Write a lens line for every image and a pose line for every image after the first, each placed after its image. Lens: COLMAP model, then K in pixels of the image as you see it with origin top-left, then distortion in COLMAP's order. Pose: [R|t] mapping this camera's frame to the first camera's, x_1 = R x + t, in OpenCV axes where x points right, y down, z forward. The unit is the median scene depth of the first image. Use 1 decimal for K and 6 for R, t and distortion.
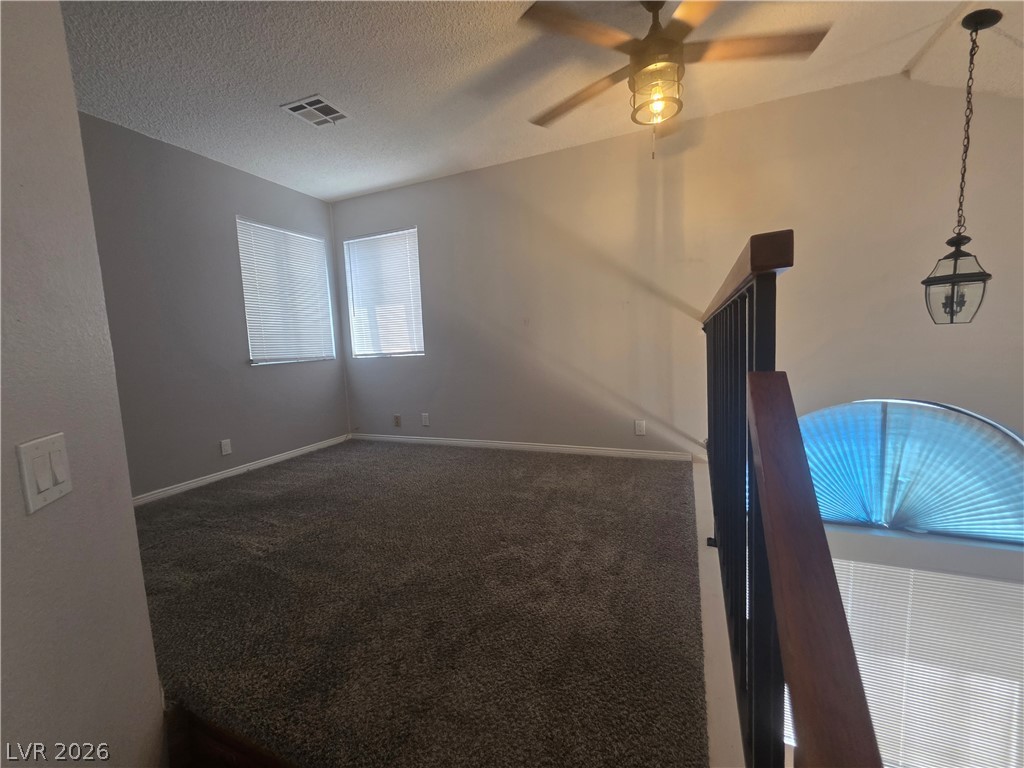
lens RADIAL K [[418.1, 0, 516.0], [0, 418.1, 384.0], [0, 0, 1]] dist [-0.000904, -0.000086]
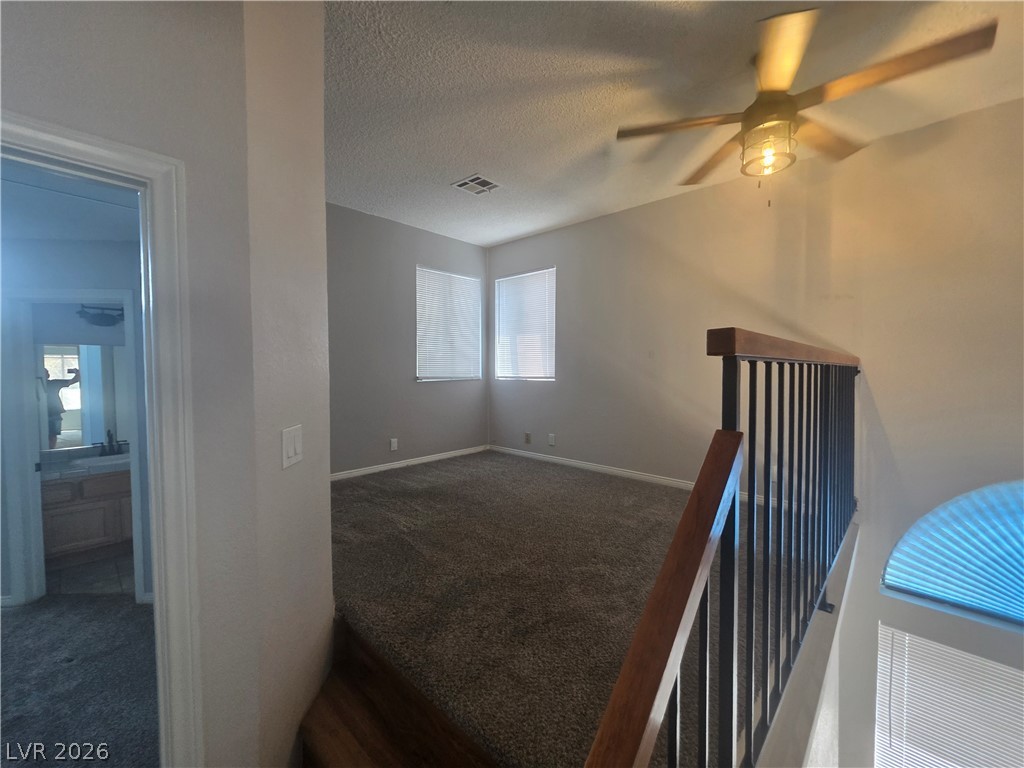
lens RADIAL K [[405.6, 0, 511.4], [0, 405.6, 386.7], [0, 0, 1]] dist [-0.000071, 0.000569]
pose [[0.938728, 0.062498, -0.338945, 0.085281], [-0.079288, 0.996205, -0.035904, -0.014658], [0.335415, 0.060578, 0.940121, -0.087871]]
